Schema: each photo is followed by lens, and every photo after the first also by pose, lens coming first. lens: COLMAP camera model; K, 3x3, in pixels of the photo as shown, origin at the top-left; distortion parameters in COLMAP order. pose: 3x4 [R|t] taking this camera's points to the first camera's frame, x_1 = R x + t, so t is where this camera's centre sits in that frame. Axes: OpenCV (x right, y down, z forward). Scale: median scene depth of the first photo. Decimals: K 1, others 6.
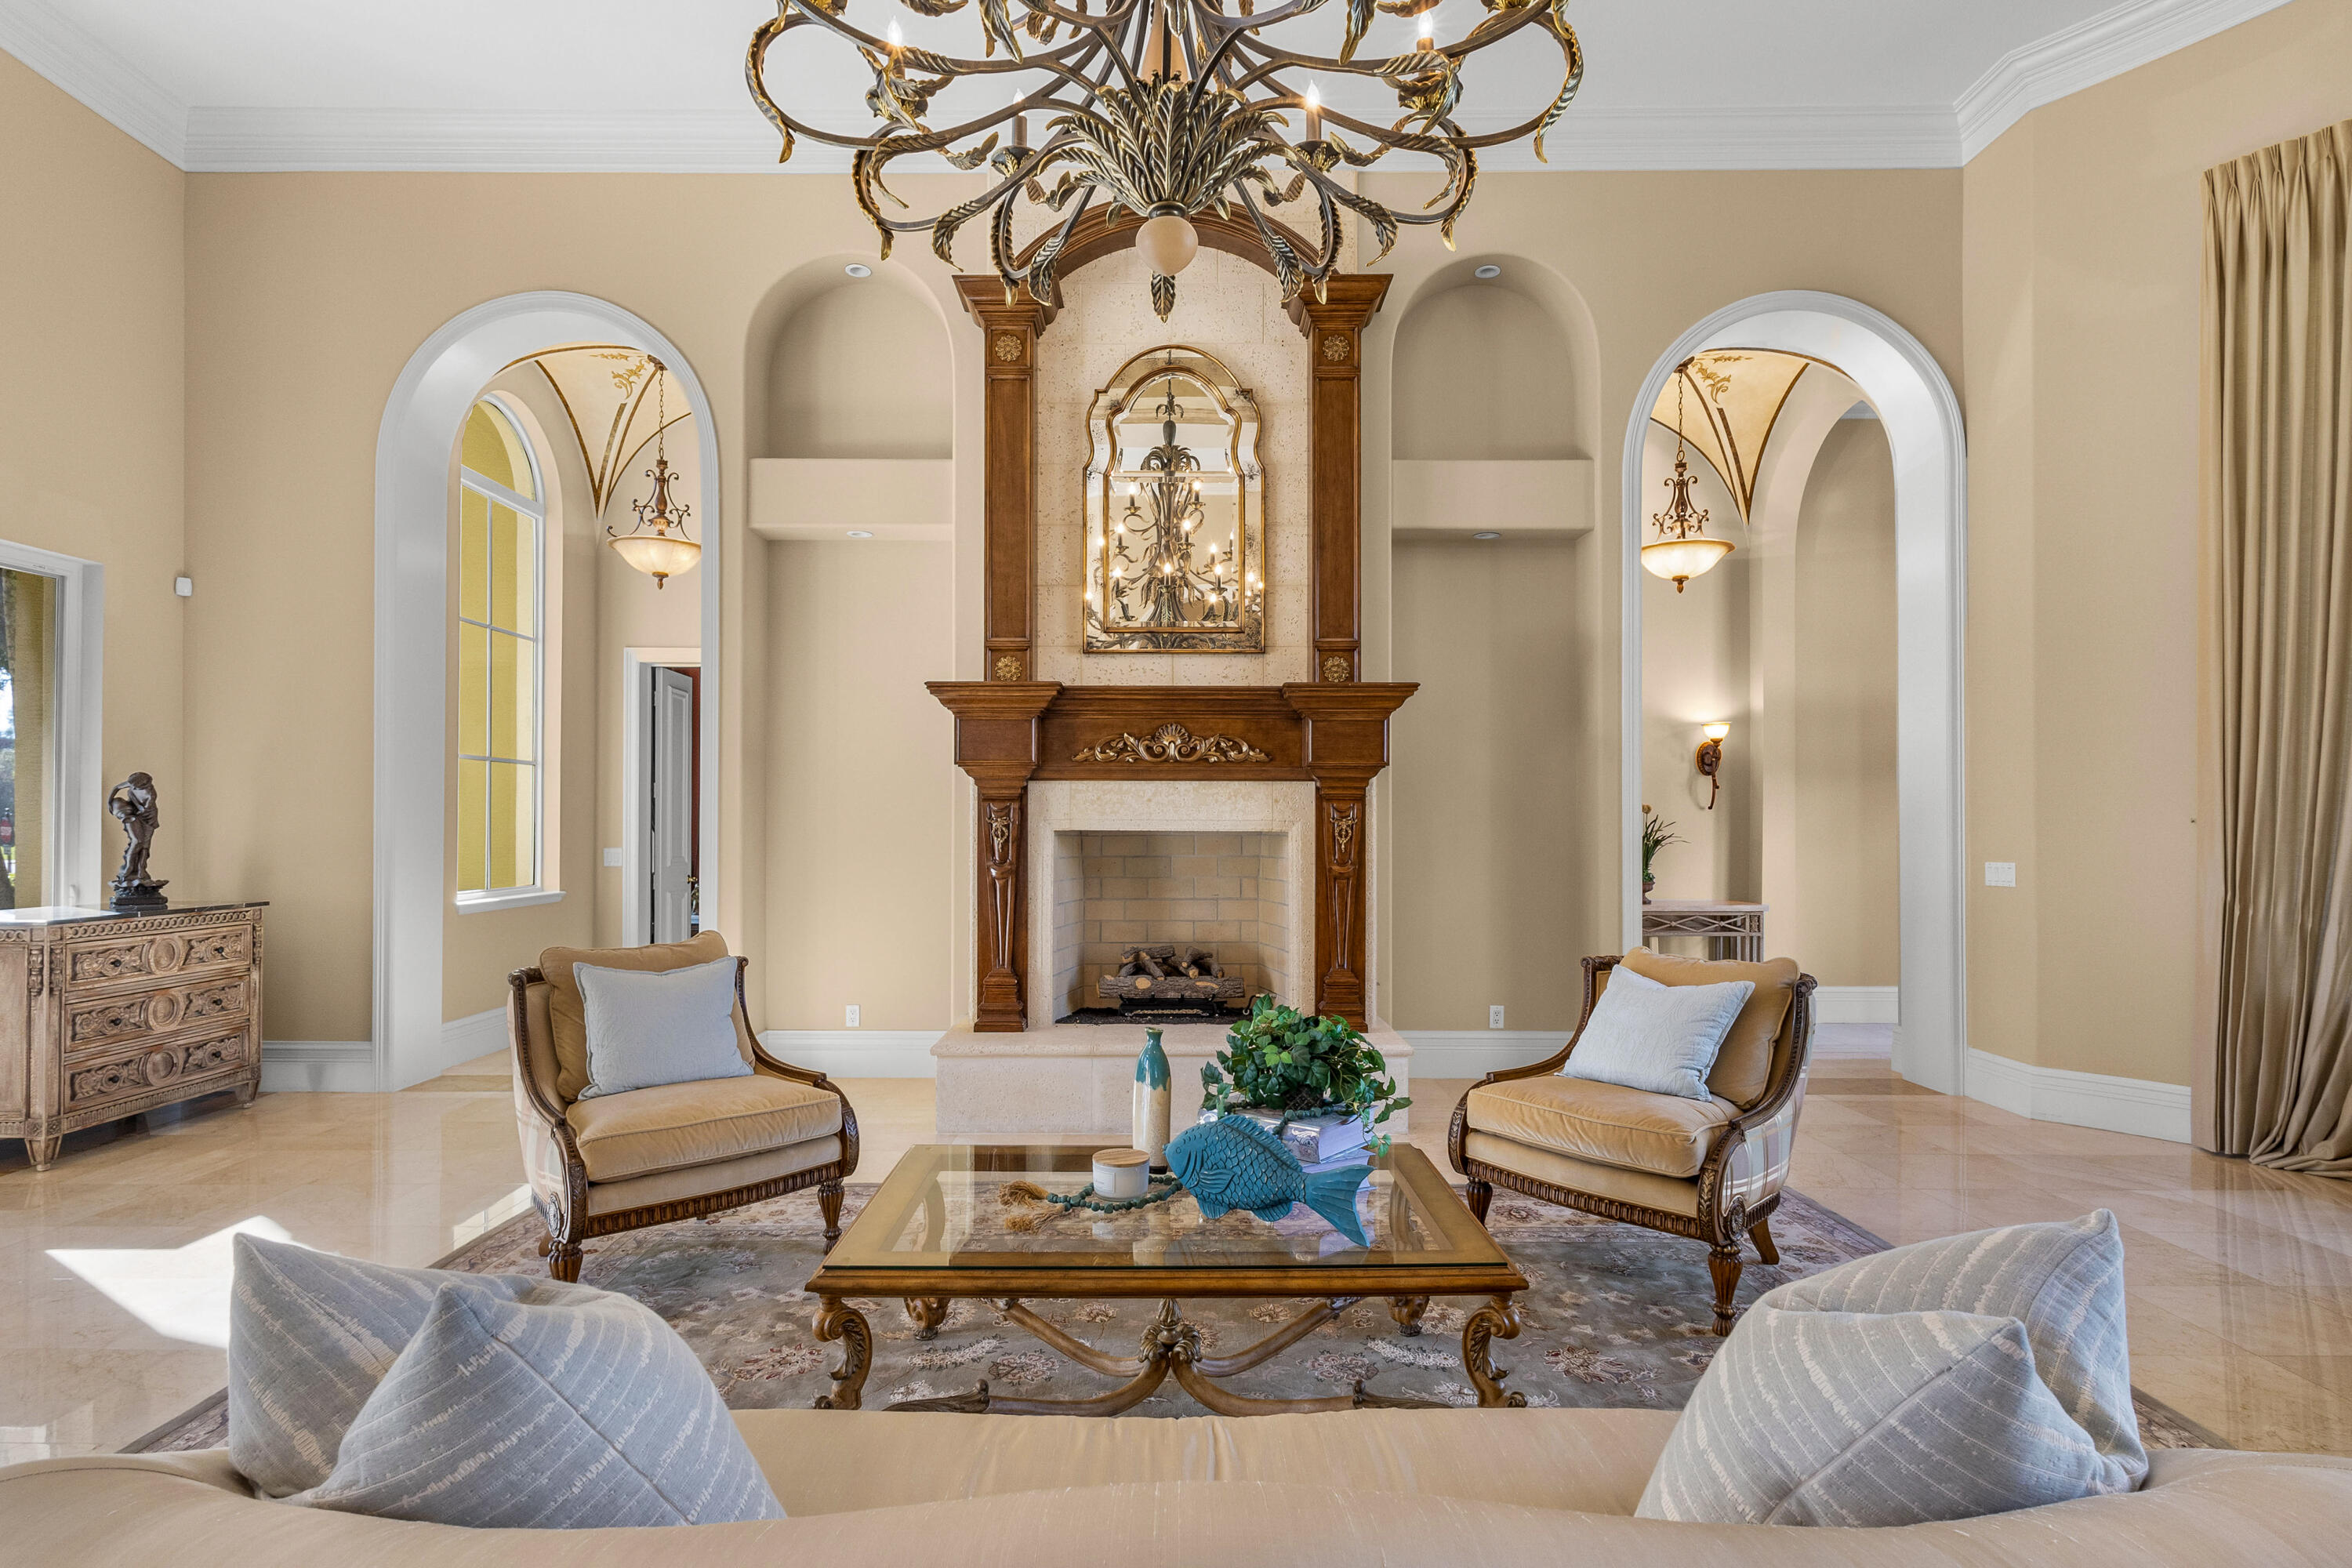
lens RADIAL K [[1182.1, 0, 1171.6], [0, 1182.1, 799.0], [0, 0, 1]] dist [0.003345, 0.000566]
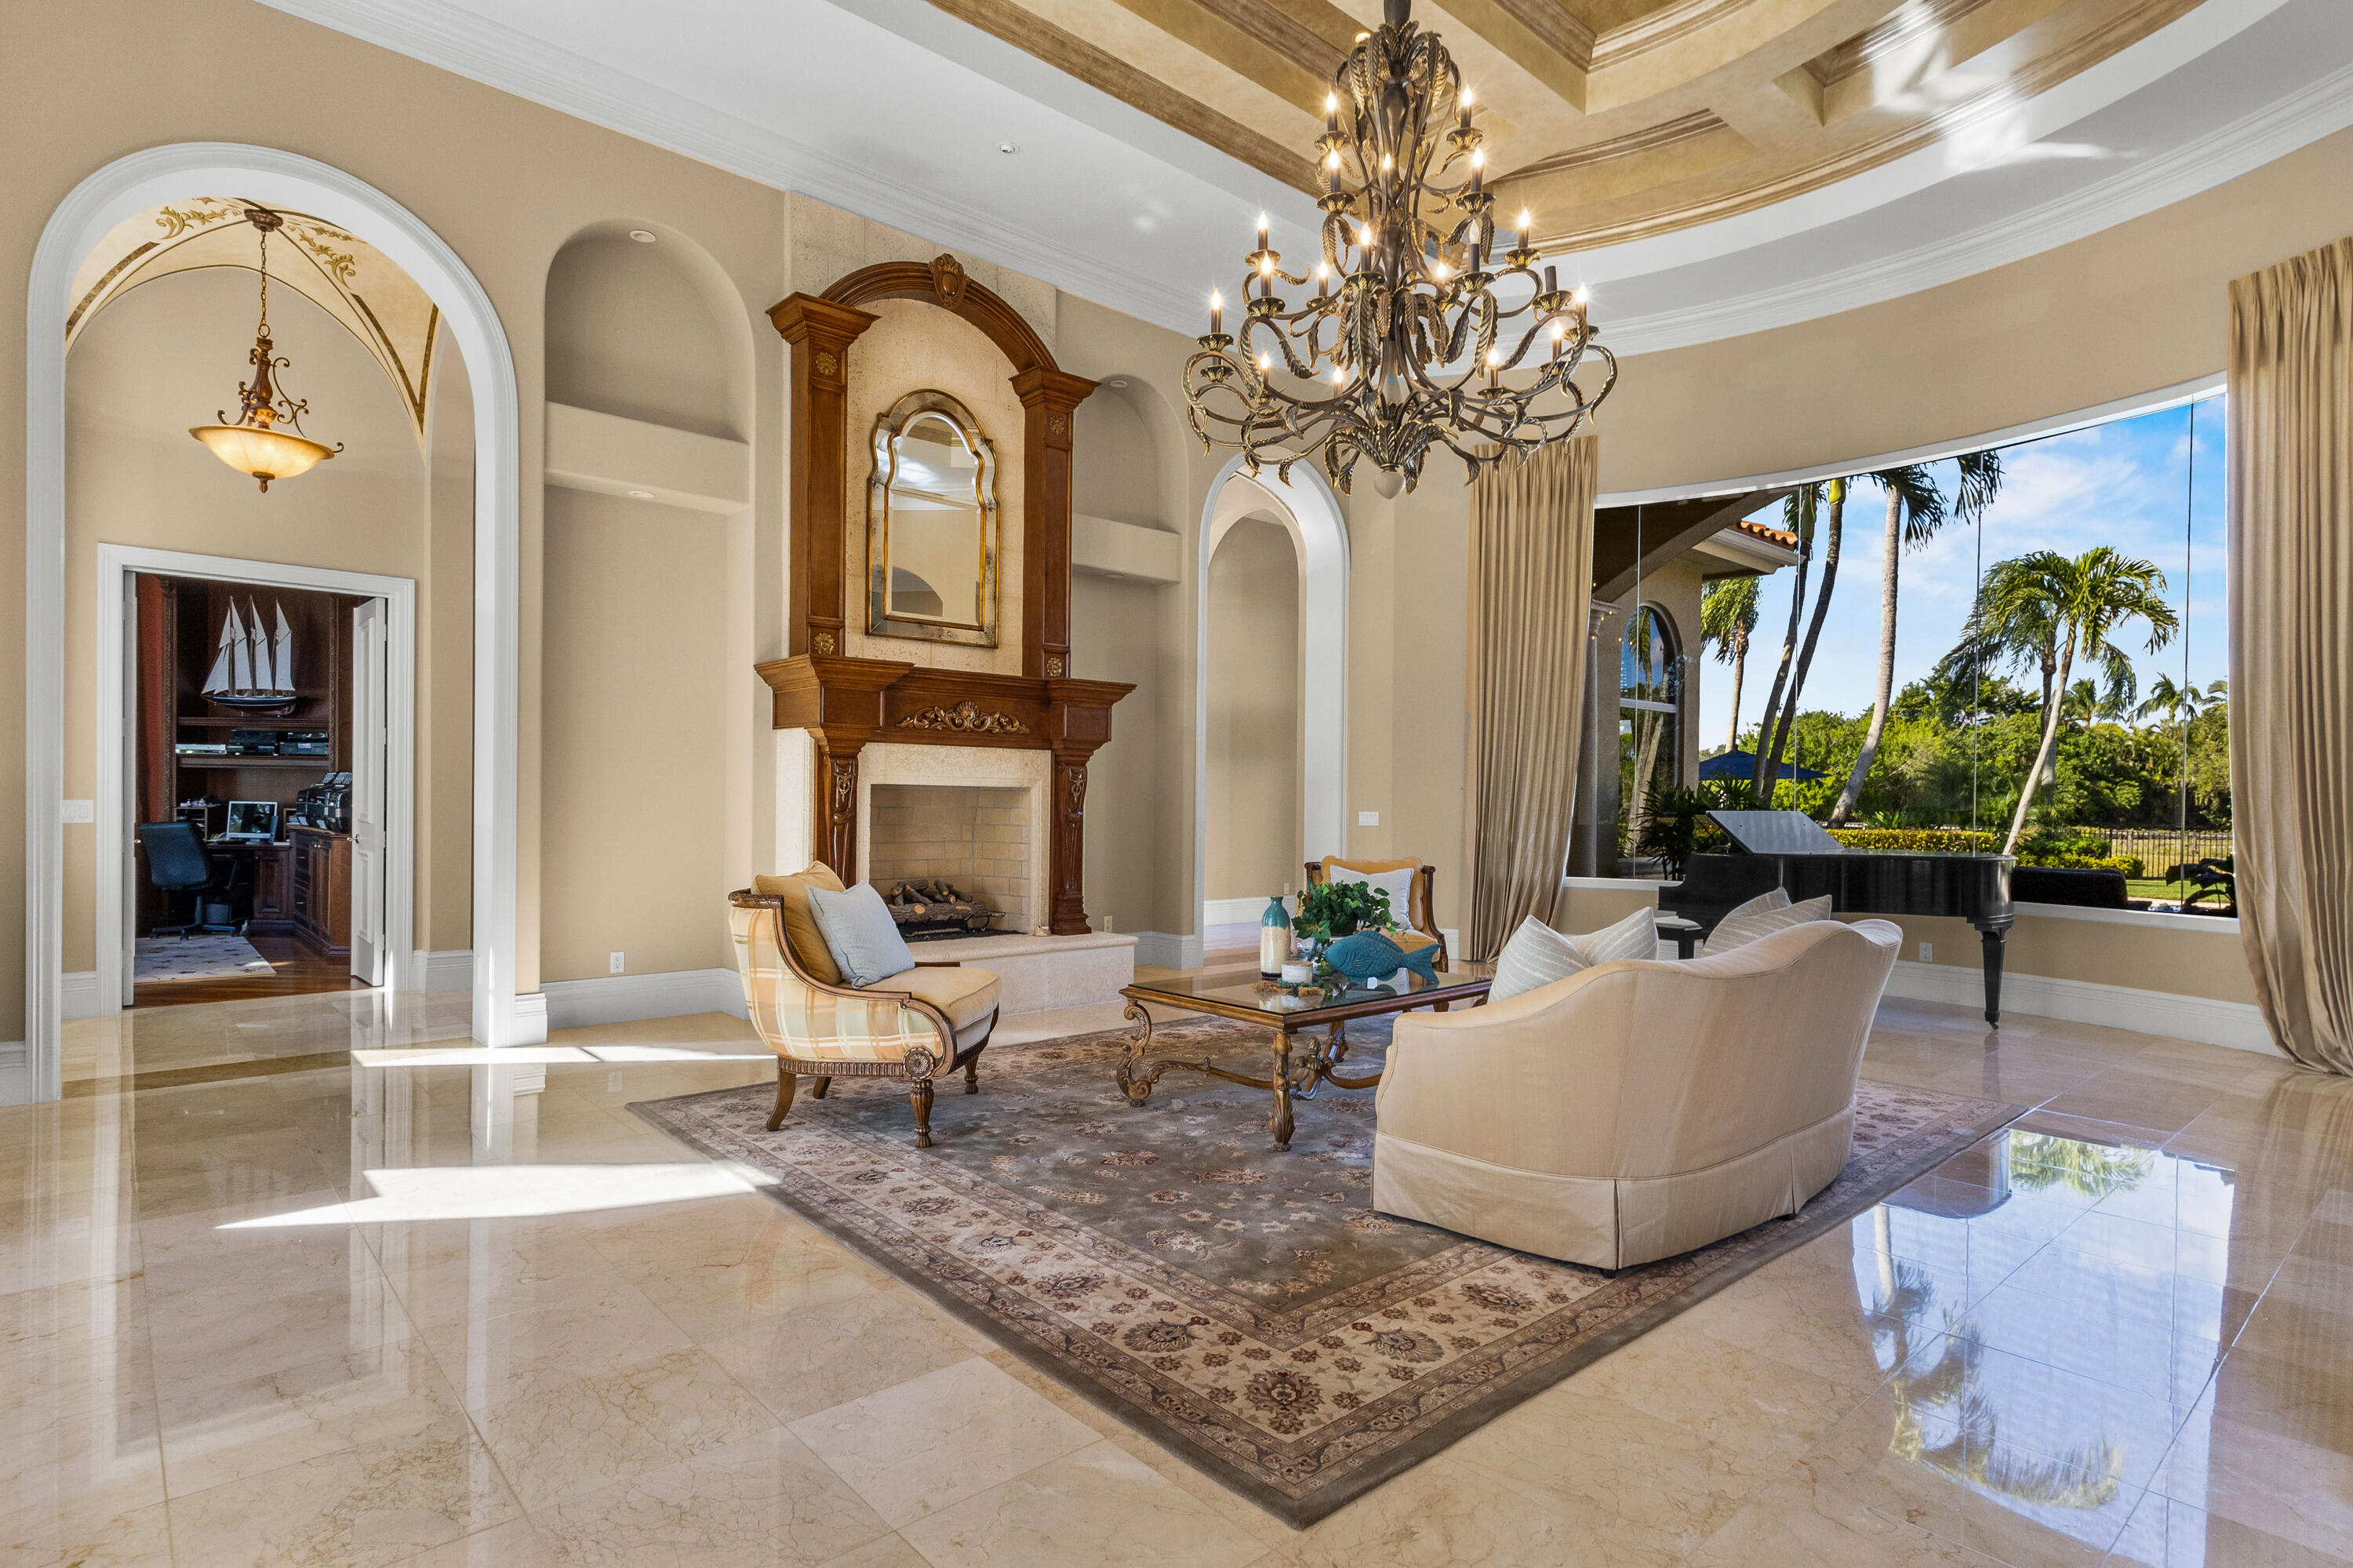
lens RADIAL K [[1205.6, 0, 1176.5], [0, 1205.6, 784.0], [0, 0, 1]] dist [0.026122, 0.000133]
pose [[0.749683, 0.016477, 0.661592, -0.655054], [-0.026693, 0.999629, 0.005351, 0.011457], [-0.661258, -0.021671, 0.749845, -0.116126]]
